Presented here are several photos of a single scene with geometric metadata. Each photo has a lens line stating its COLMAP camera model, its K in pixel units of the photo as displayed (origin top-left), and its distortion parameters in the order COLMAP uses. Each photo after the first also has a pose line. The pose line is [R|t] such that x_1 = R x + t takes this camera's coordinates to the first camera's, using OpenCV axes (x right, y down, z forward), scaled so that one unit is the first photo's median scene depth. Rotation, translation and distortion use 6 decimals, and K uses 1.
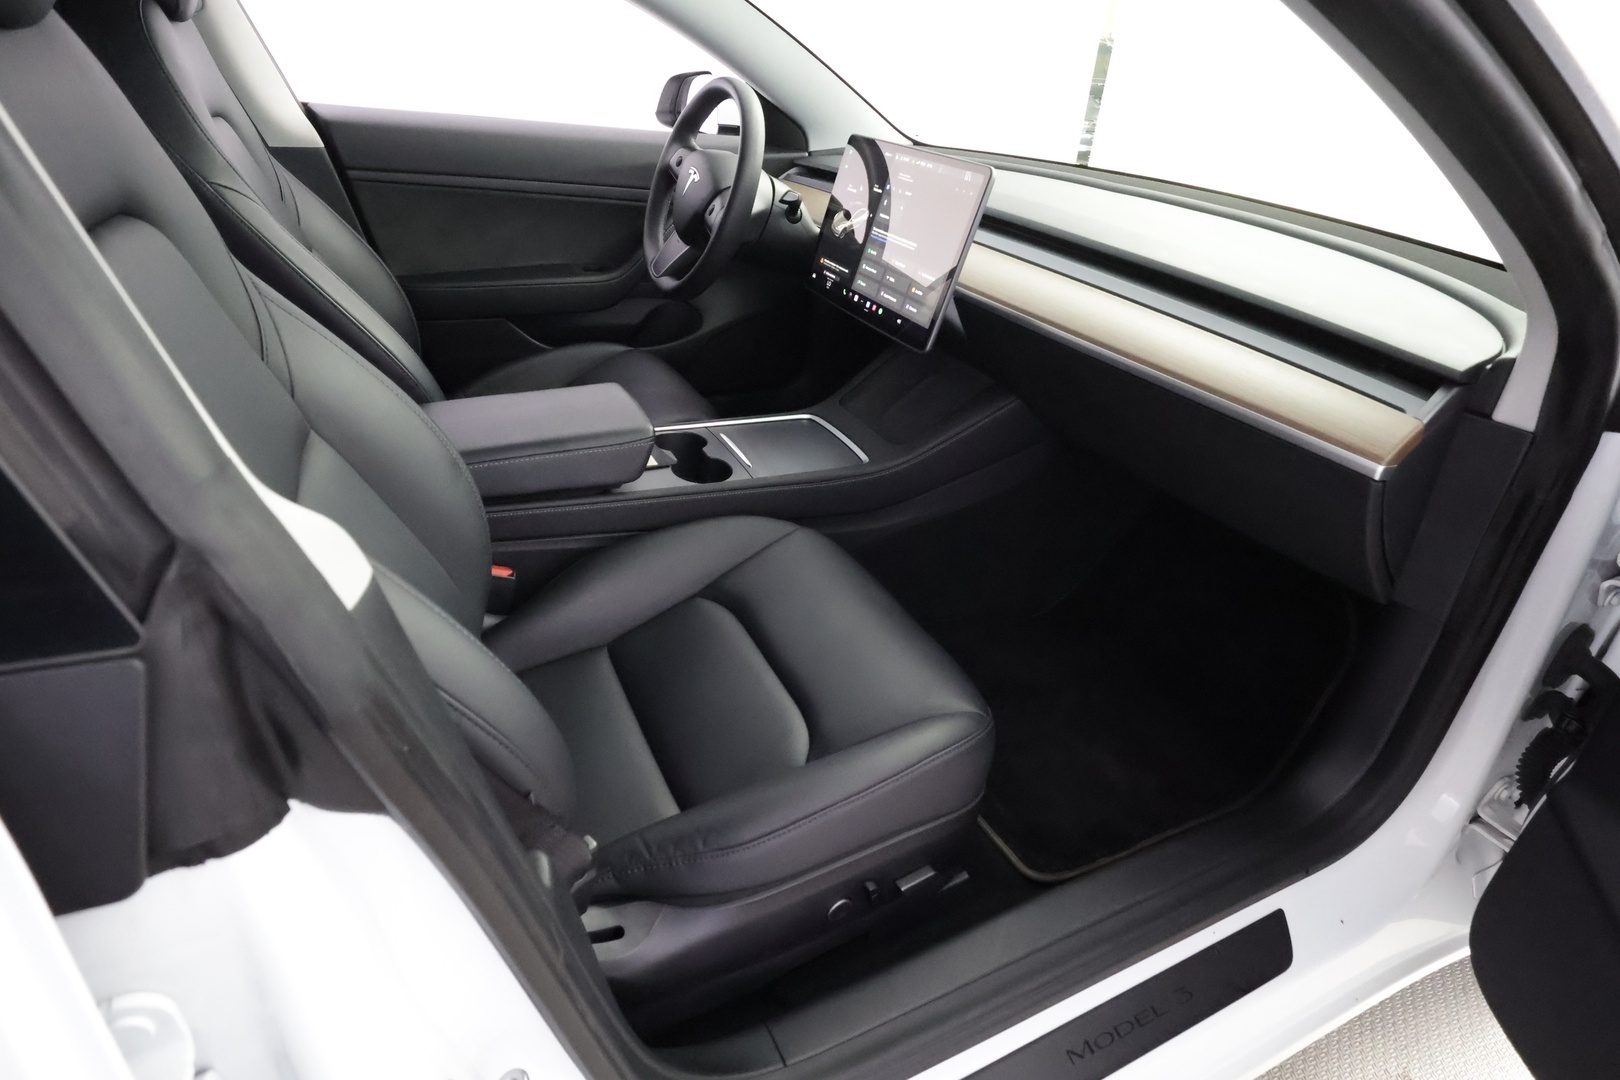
lens RADIAL K [[876.1, 0, 813.5], [0, 876.1, 545.2], [0, 0, 1]] dist [0.004826, 0.002658]
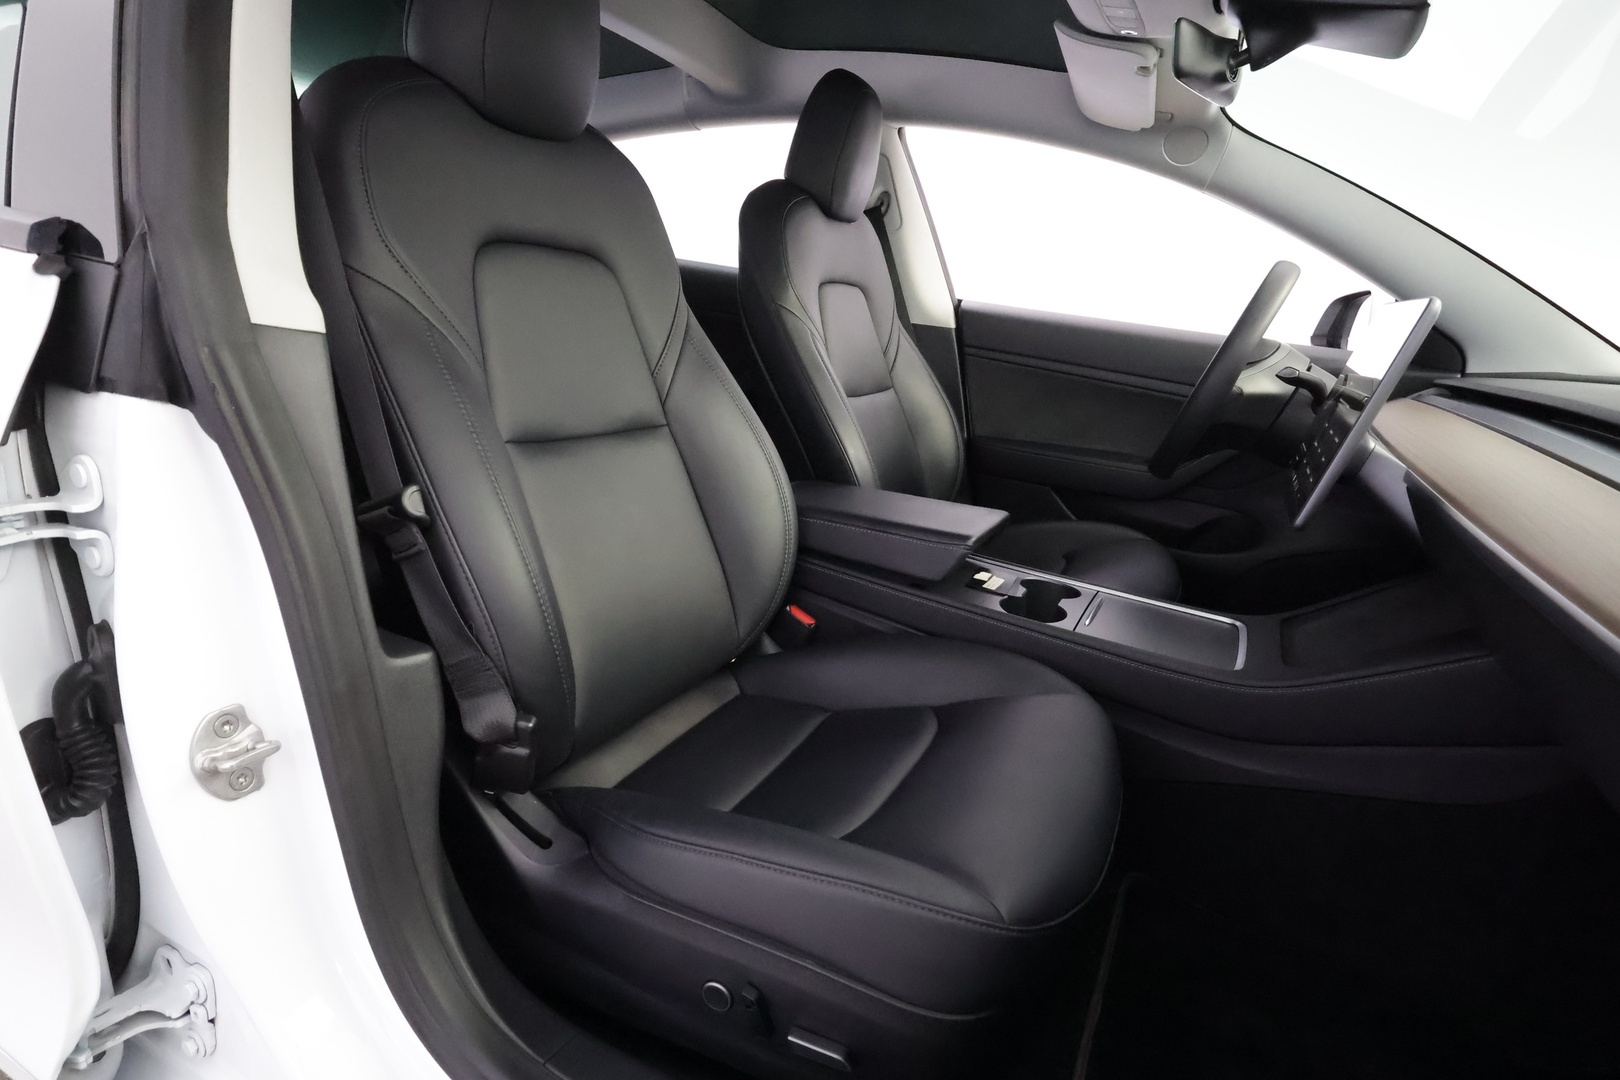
lens RADIAL K [[876.1, 0, 815.0], [0, 876.1, 537.4], [0, 0, 1]] dist [0.004826, 0.002658]
pose [[0.609045, 0.202253, -0.766914, 0.349884], [-0.430935, 0.896148, -0.105892, 0.036180], [0.665852, 0.394983, 0.632953, 0.187494]]
